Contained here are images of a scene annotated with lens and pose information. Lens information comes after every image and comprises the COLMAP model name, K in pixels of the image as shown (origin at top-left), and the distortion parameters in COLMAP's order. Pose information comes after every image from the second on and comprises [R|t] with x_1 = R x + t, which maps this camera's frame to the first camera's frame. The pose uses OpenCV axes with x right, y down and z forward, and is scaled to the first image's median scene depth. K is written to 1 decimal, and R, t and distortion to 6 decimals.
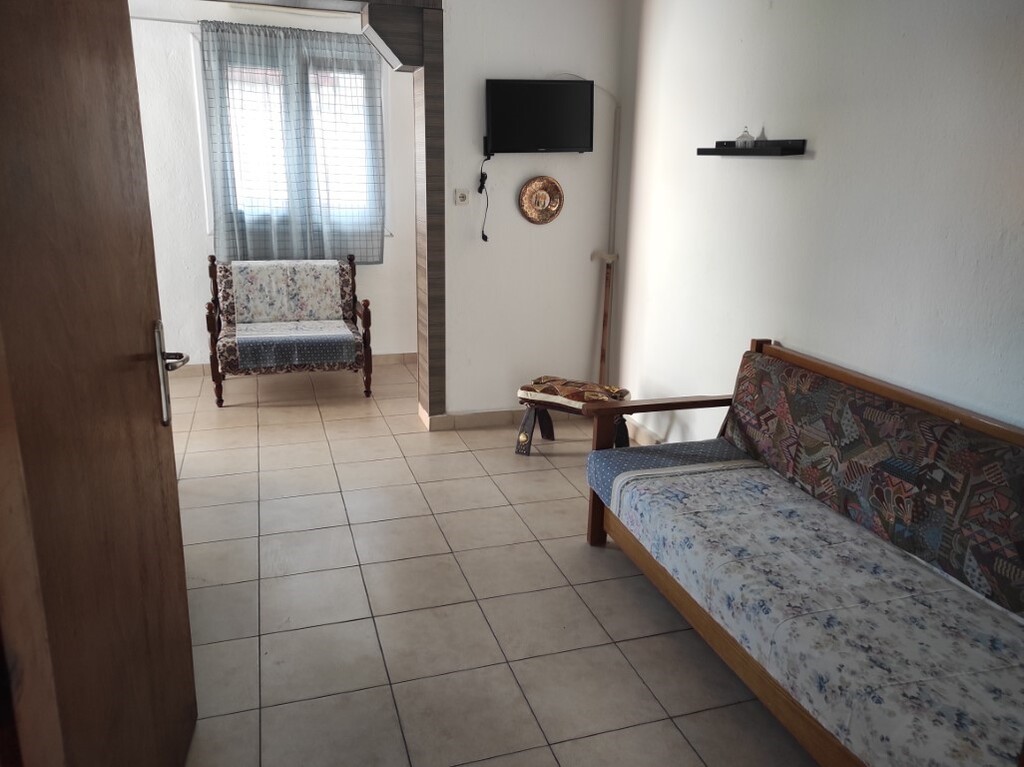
lens RADIAL K [[753.6, 0, 509.9], [0, 753.6, 383.3], [0, 0, 1]] dist [0.046982, 0.000893]
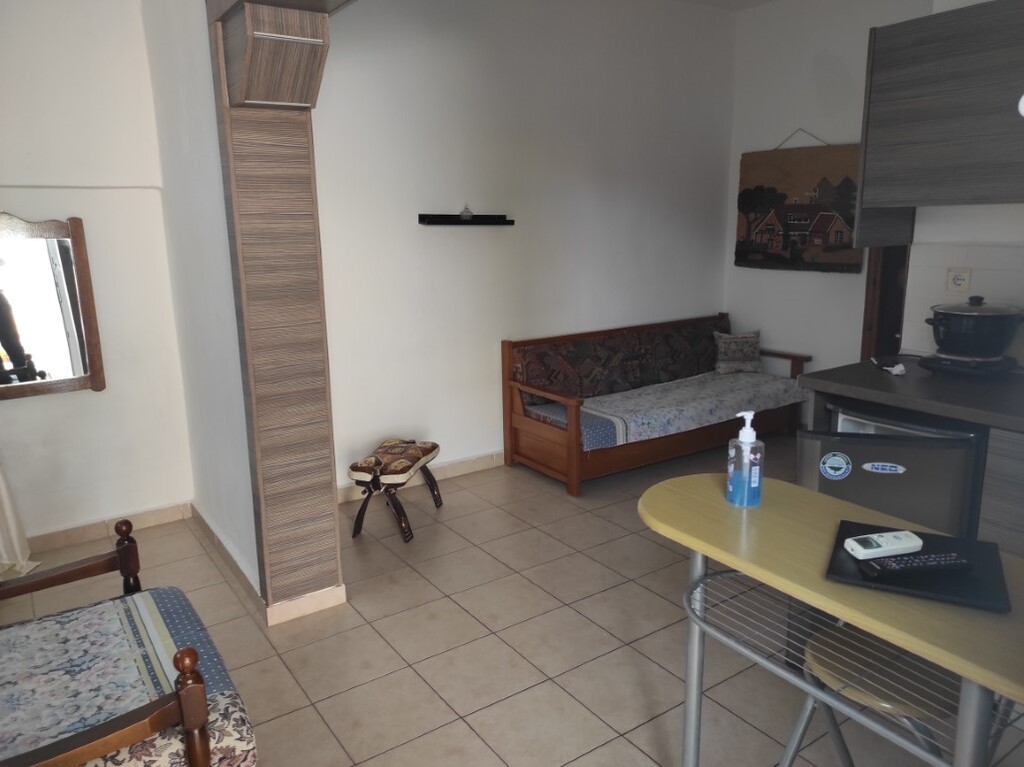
lens RADIAL K [[753.6, 0, 511.3], [0, 753.6, 382.3], [0, 0, 1]] dist [0.046982, 0.000893]
pose [[-0.283900, -0.213891, 0.934693, -1.340921], [0.272726, 0.916527, 0.292571, -0.509771], [-0.919250, 0.337976, -0.201869, 1.587339]]
